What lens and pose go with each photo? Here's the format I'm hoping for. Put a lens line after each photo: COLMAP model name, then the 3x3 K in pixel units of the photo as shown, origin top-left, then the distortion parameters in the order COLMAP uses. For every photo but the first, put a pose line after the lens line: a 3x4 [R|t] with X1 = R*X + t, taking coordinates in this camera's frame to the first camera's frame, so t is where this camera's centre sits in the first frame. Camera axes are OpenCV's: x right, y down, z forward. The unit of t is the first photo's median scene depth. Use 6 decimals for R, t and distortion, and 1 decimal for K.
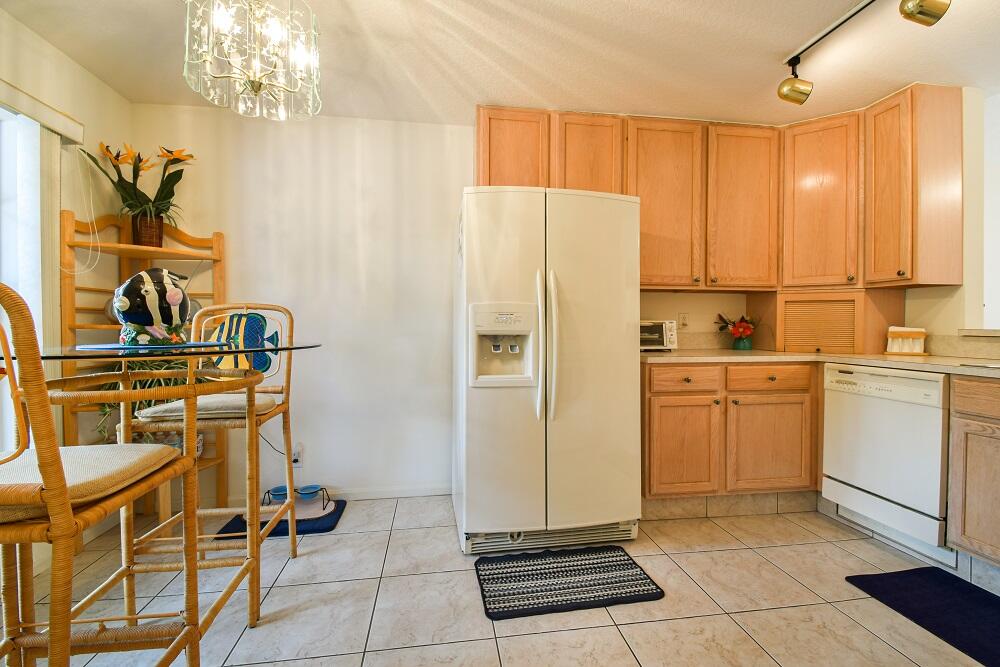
lens RADIAL K [[443.3, 0, 497.5], [0, 443.3, 334.0], [0, 0, 1]] dist [0.001620, -0.005540]
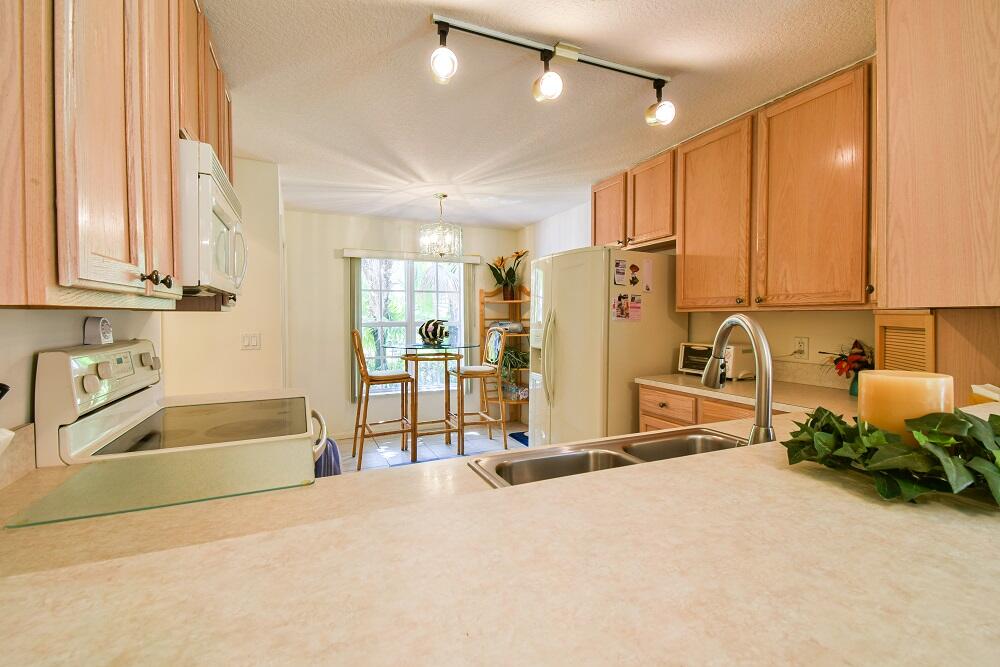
lens RADIAL K [[443.3, 0, 499.9], [0, 443.3, 330.6], [0, 0, 1]] dist [0.001620, -0.005540]
pose [[0.269382, 0.023430, -0.962748, 1.268534], [-0.019783, 0.999628, 0.018793, -0.077045], [0.962830, 0.013983, 0.269746, 0.350962]]
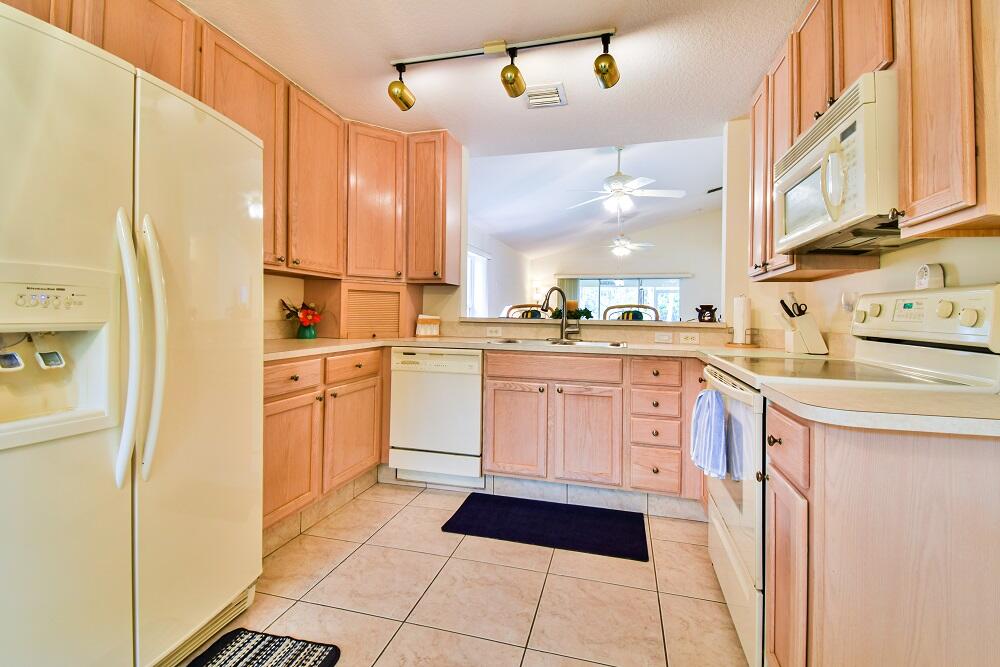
lens RADIAL K [[443.3, 0, 506.8], [0, 443.3, 313.6], [0, 0, 1]] dist [0.001620, -0.005540]
pose [[0.385792, 0.005109, 0.922572, -0.184023], [0.006216, 0.999948, -0.008137, -0.008542], [-0.922565, 0.008874, 0.385740, 0.298520]]
